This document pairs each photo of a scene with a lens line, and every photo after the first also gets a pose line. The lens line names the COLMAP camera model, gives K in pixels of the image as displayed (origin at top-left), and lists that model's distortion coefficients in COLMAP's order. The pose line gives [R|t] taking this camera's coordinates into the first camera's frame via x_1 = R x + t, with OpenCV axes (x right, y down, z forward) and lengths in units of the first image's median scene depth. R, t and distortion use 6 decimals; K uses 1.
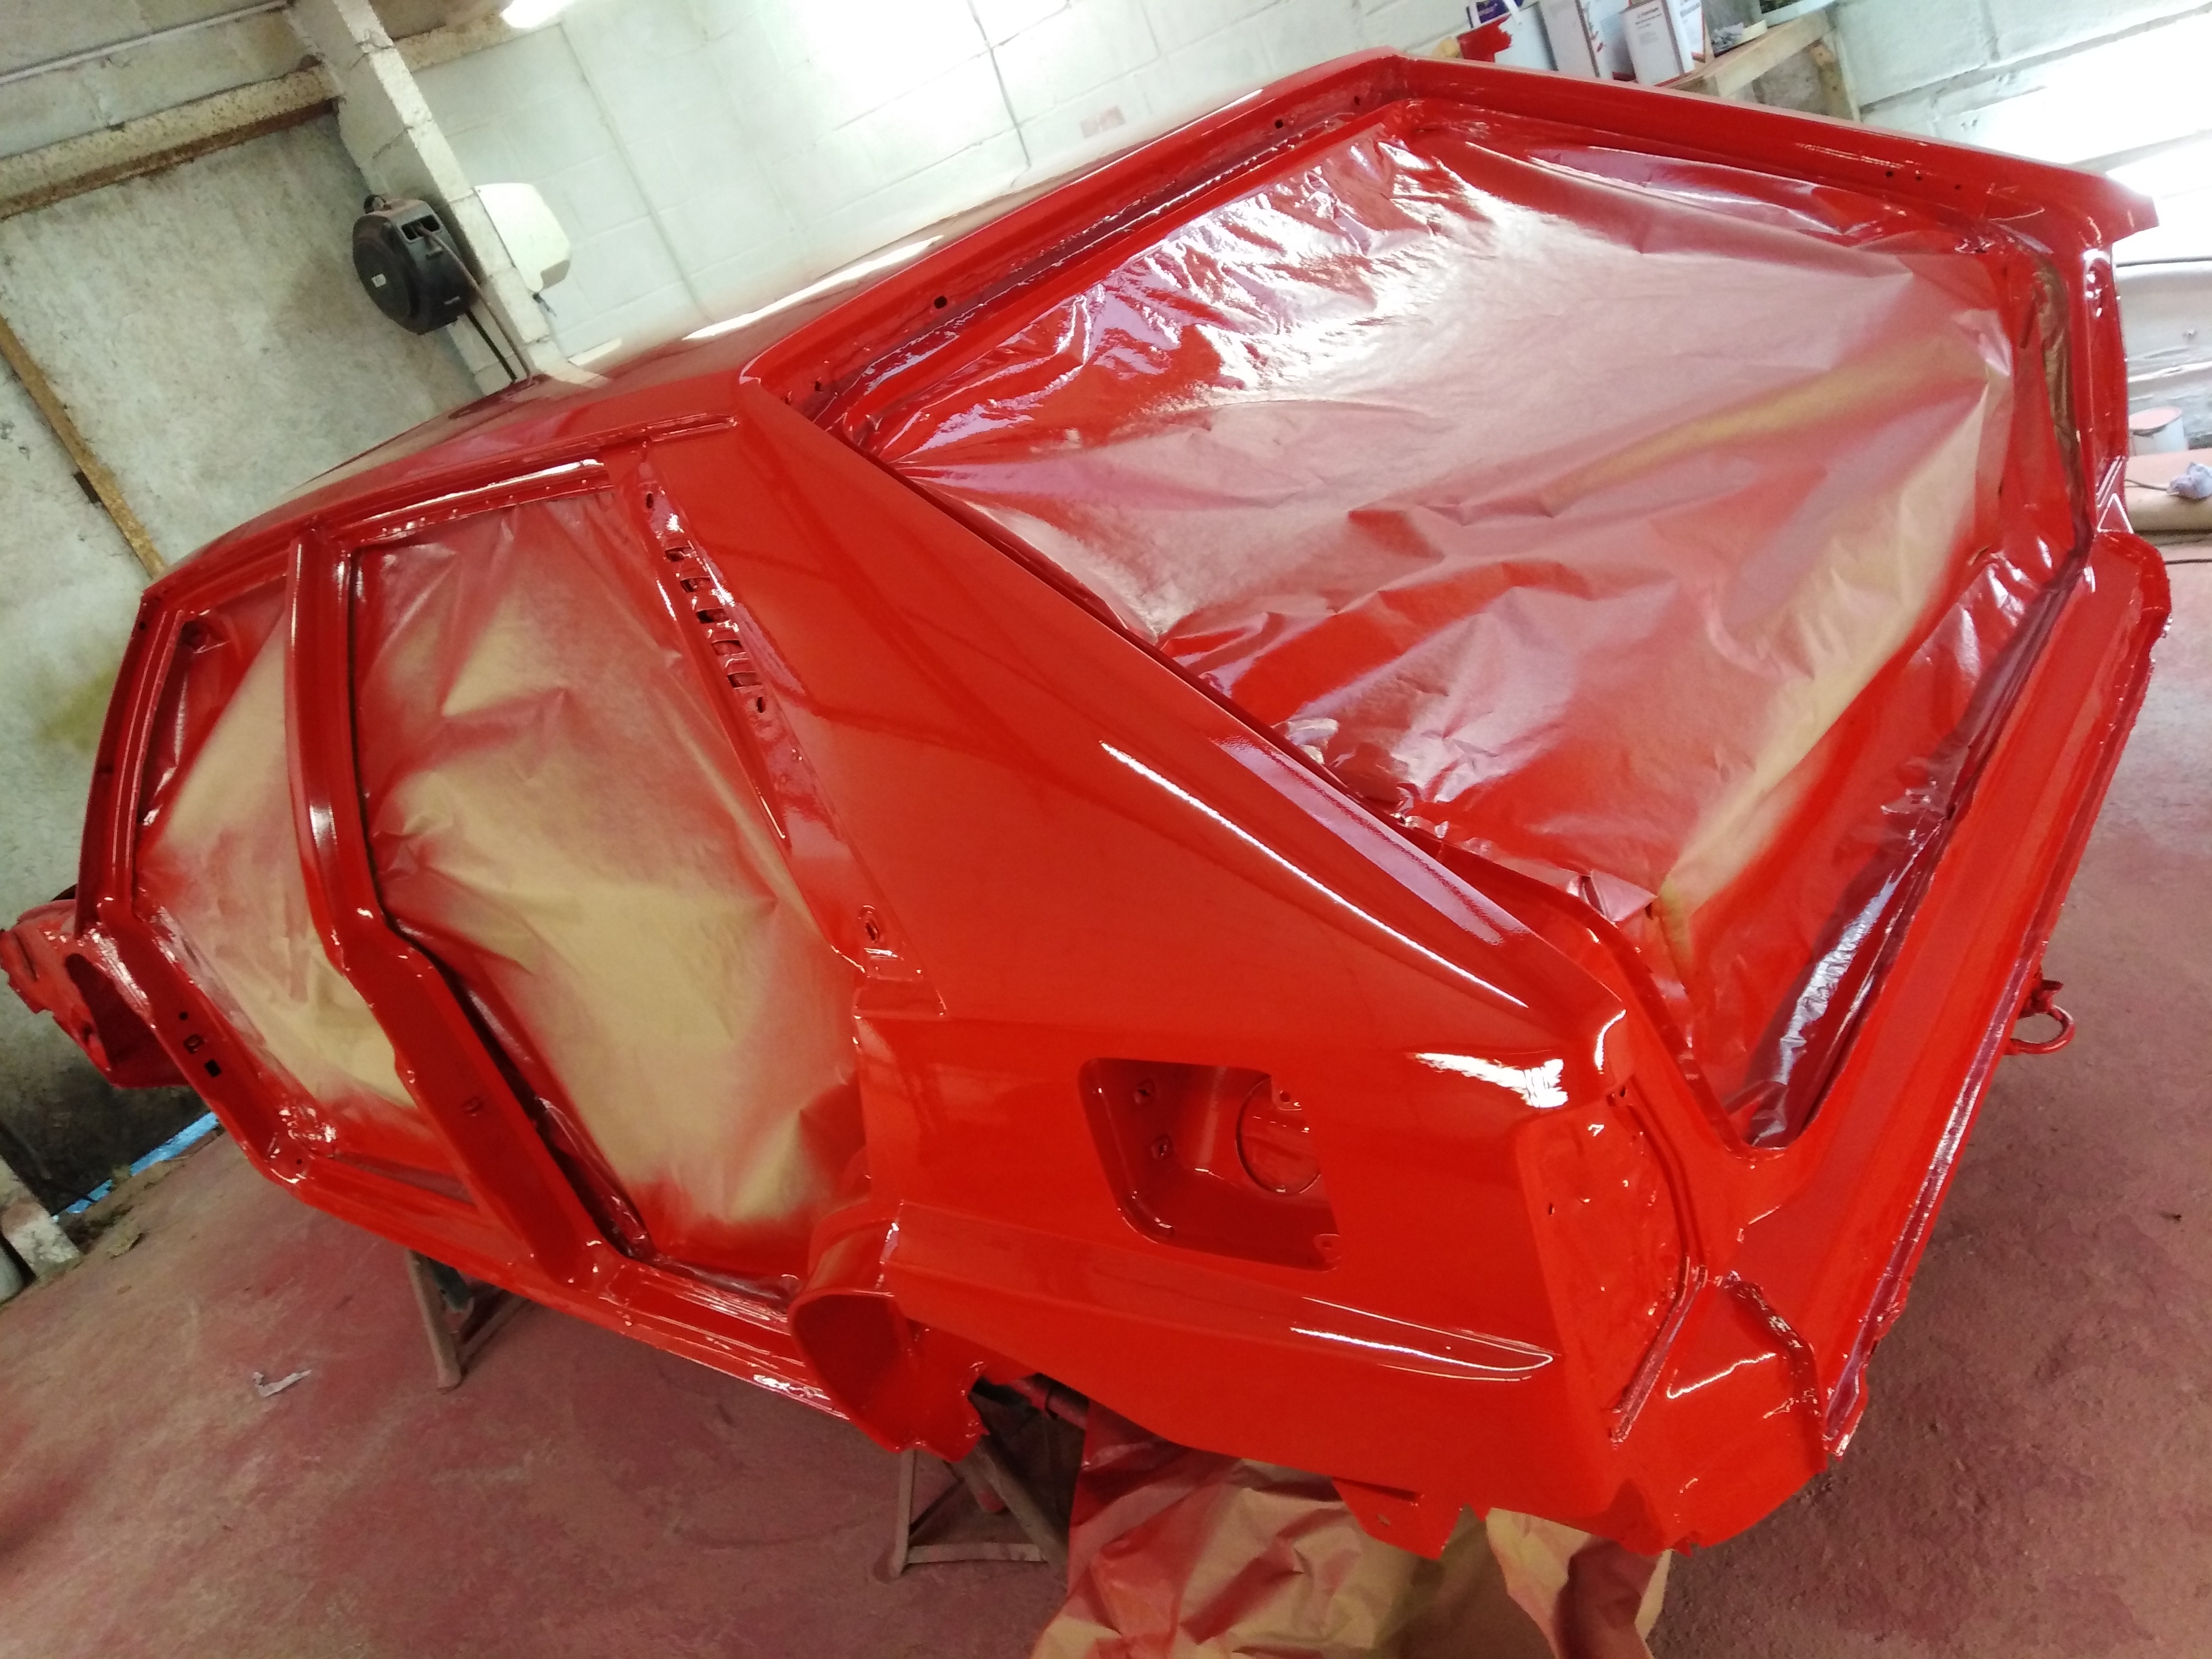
lens RADIAL K [[1632.2, 0, 1105.5], [0, 1632.2, 829.1], [0, 0, 1]] dist [0.002201, -0.015093]
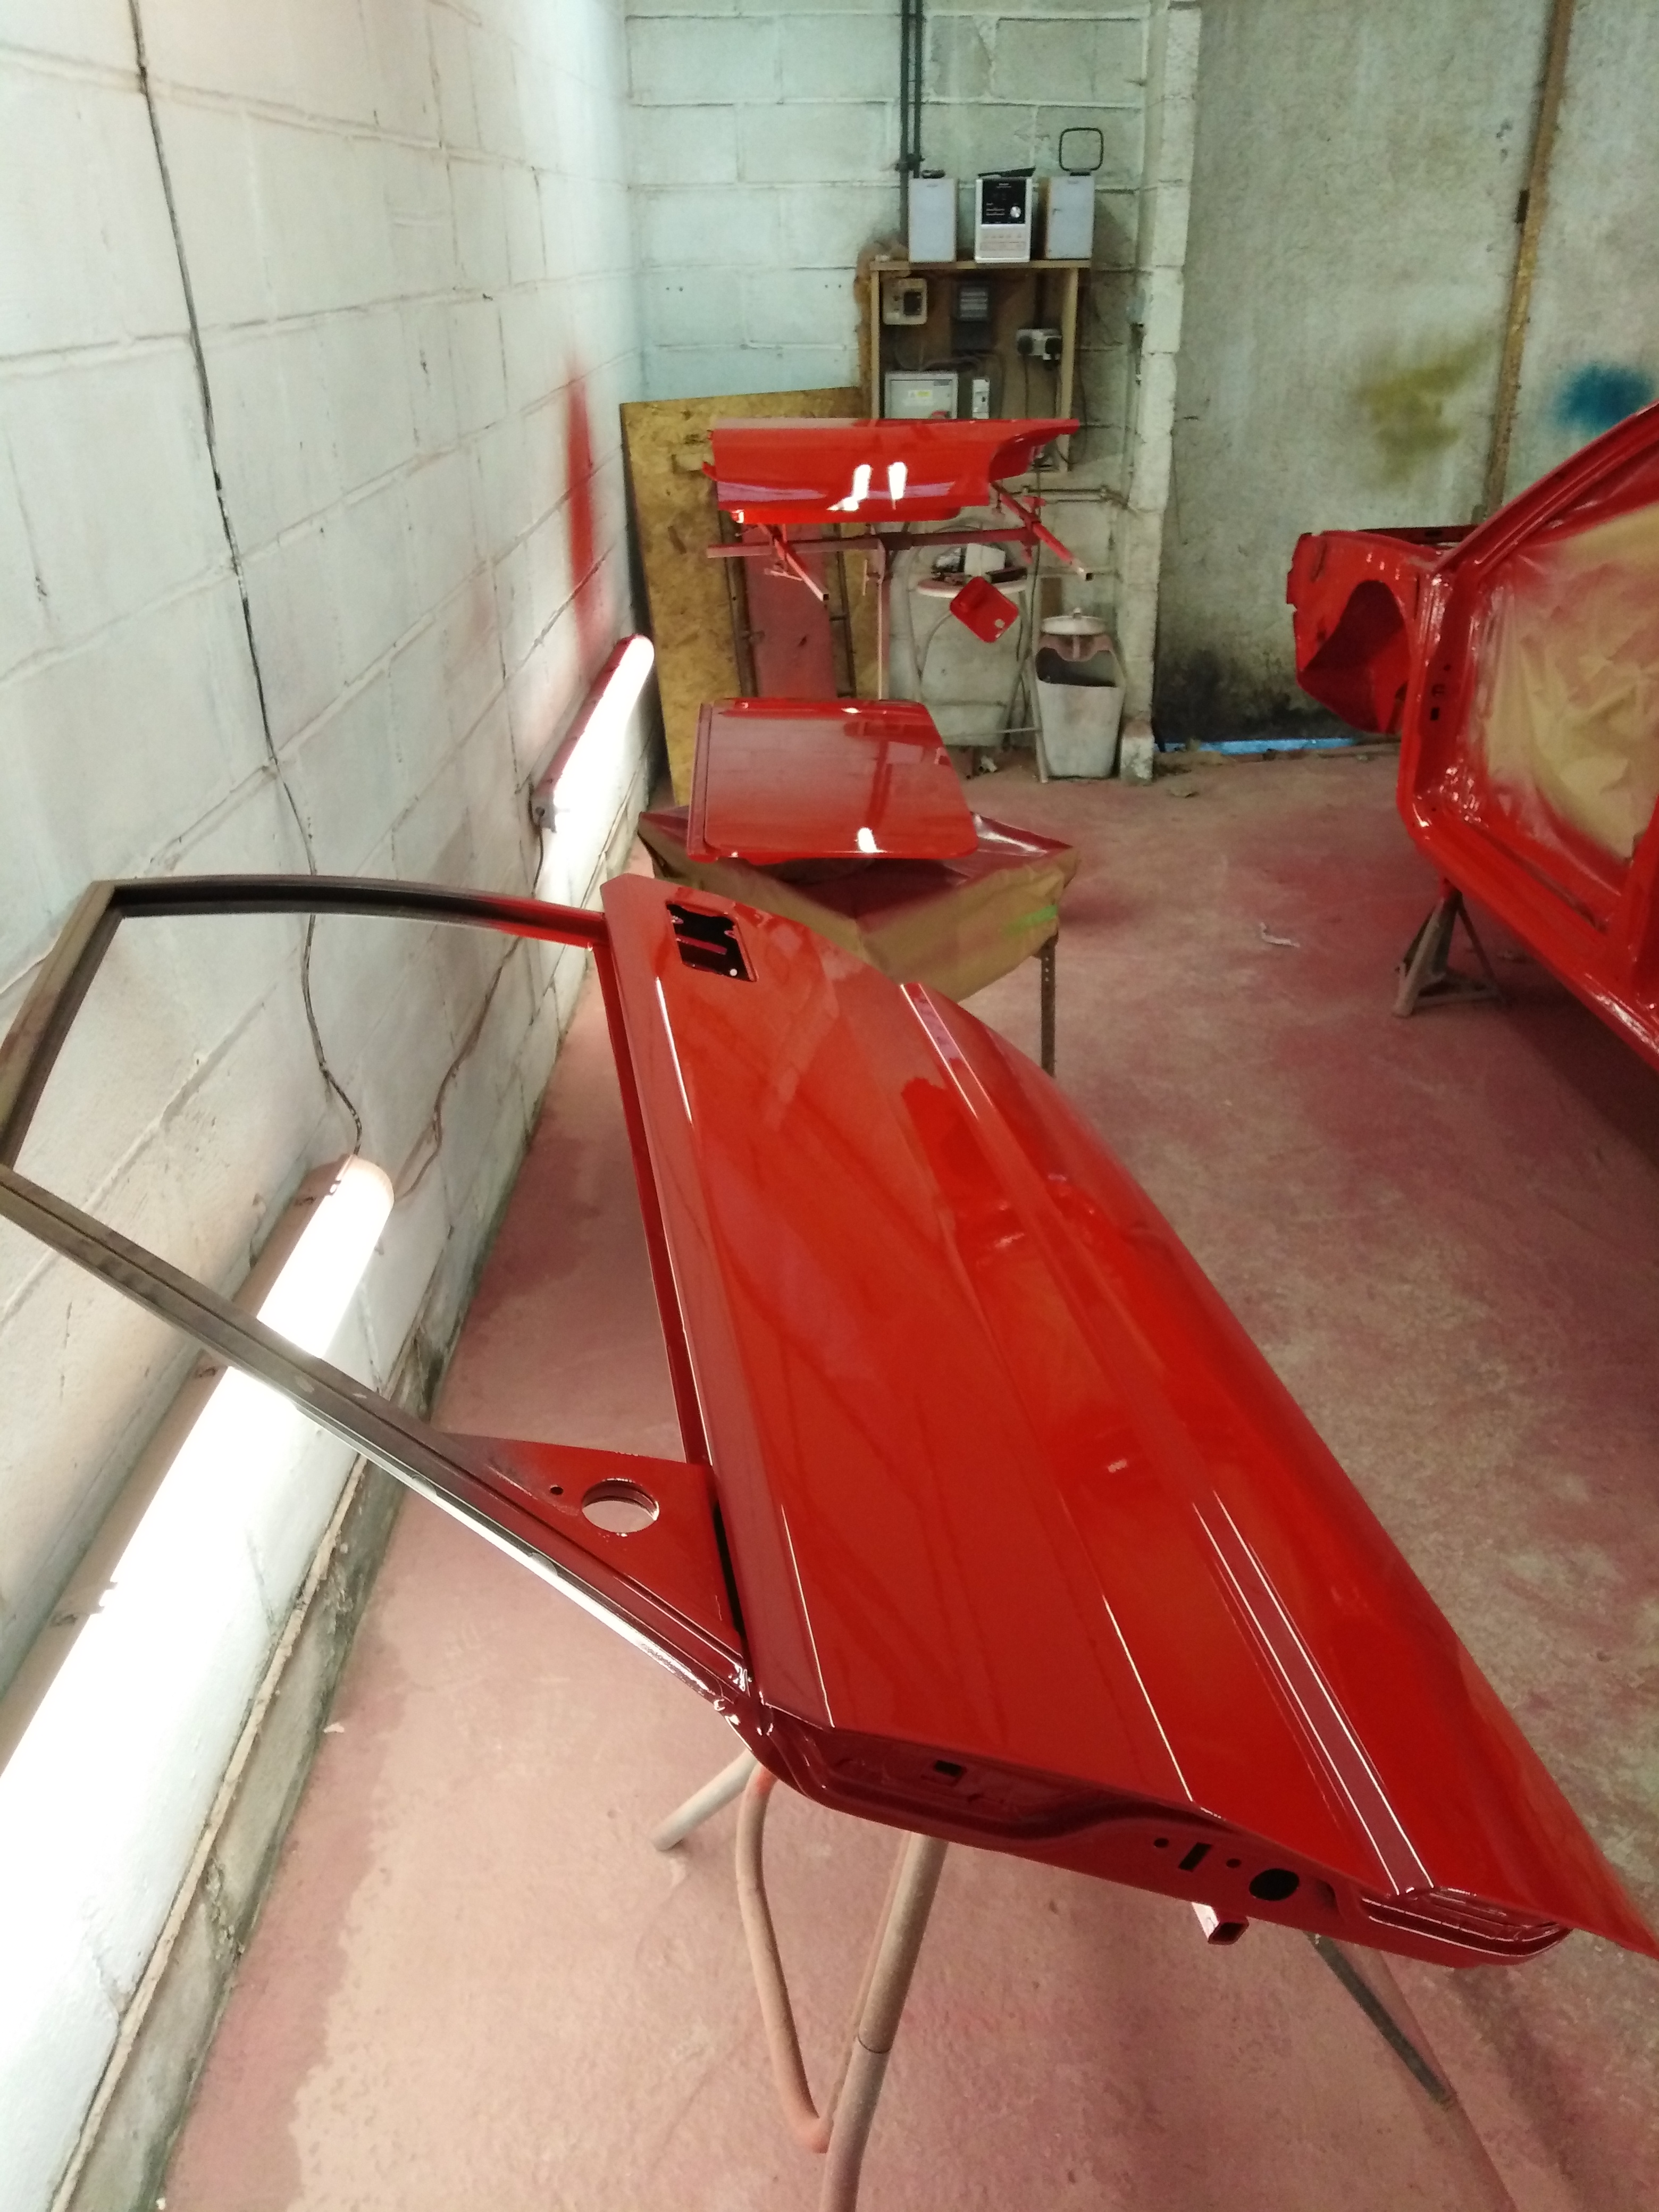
lens RADIAL K [[1632.2, 0, 829.0], [0, 1632.2, 1109.2], [0, 0, 1]] dist [0.002201, -0.015093]
pose [[0.634082, 0.640060, -0.433893, -0.059066], [-0.503328, 0.767607, 0.396788, 0.090058], [0.587027, -0.033205, 0.808886, -0.297874]]
